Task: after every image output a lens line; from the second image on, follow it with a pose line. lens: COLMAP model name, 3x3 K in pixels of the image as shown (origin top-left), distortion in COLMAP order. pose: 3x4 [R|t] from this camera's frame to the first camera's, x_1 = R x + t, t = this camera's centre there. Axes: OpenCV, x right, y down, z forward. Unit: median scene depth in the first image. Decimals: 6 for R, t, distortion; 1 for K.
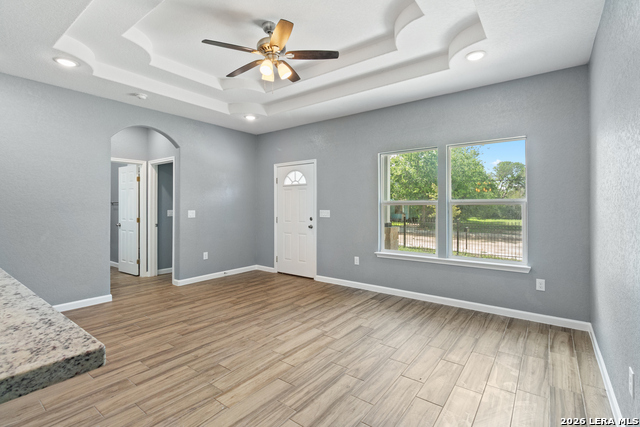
lens RADIAL K [[299.6, 0, 329.6], [0, 299.6, 205.3], [0, 0, 1]] dist [0.001689, 0.000430]
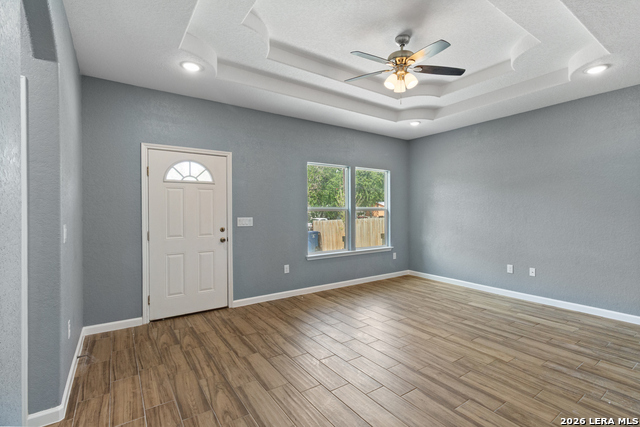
lens RADIAL K [[301.6, 0, 332.1], [0, 301.6, 212.3], [0, 0, 1]] dist [0.003135, 0.000657]
pose [[0.309794, -0.004512, 0.950793, -1.119453], [0.001825, 0.999990, 0.004151, -0.001415], [-0.950802, 0.000450, 0.309799, 0.798741]]
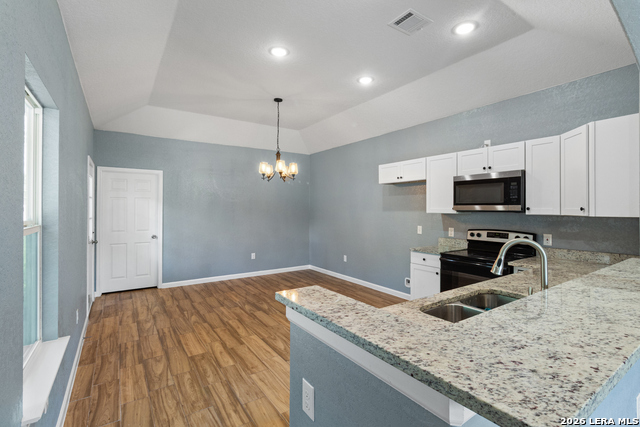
lens RADIAL K [[303.3, 0, 330.5], [0, 303.3, 207.8], [0, 0, 1]] dist [-0.000440, -0.000183]
pose [[-0.321570, 0.000041, -0.946886, 0.063534], [0.001848, 0.999998, -0.000585, -0.042213], [0.946884, -0.001937, -0.321570, 0.079290]]
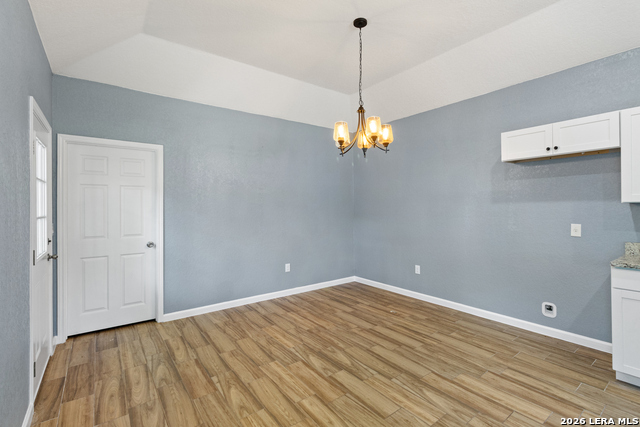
lens RADIAL K [[299.6, 0, 329.6], [0, 299.6, 205.3], [0, 0, 1]] dist [0.001689, 0.000430]
pose [[-0.276372, -0.000046, -0.961051, -0.324361], [0.010600, 0.999939, -0.003096, -0.019783], [0.960992, -0.011043, -0.276355, -0.433652]]
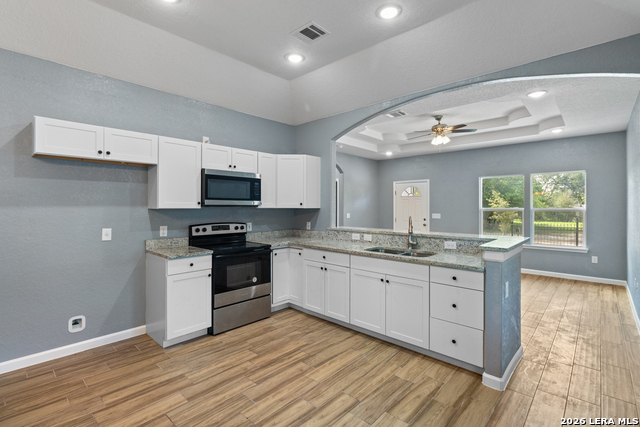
lens RADIAL K [[299.6, 0, 329.6], [0, 299.6, 205.3], [0, 0, 1]] dist [0.001689, 0.000430]
pose [[0.994980, 0.003546, -0.100013, -0.608251], [-0.003784, 0.999990, -0.002190, -0.030875], [0.100004, 0.002558, 0.994984, -0.823583]]
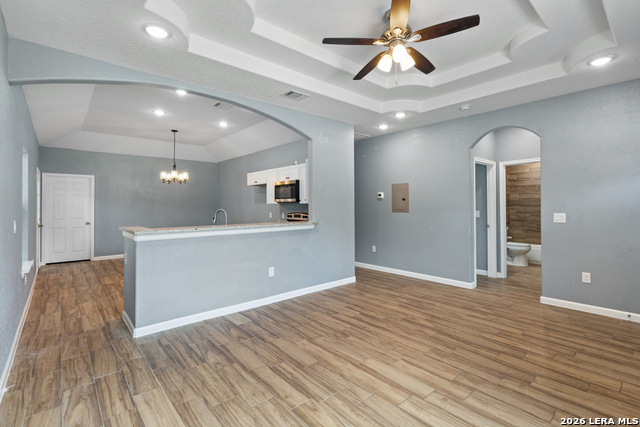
lens RADIAL K [[299.6, 0, 329.6], [0, 299.6, 205.3], [0, 0, 1]] dist [0.001689, 0.000430]
pose [[-0.202568, 0.001959, -0.979266, 0.641426], [0.007035, 0.999975, 0.000545, -0.011934], [0.979243, -0.006779, -0.202577, 0.868132]]
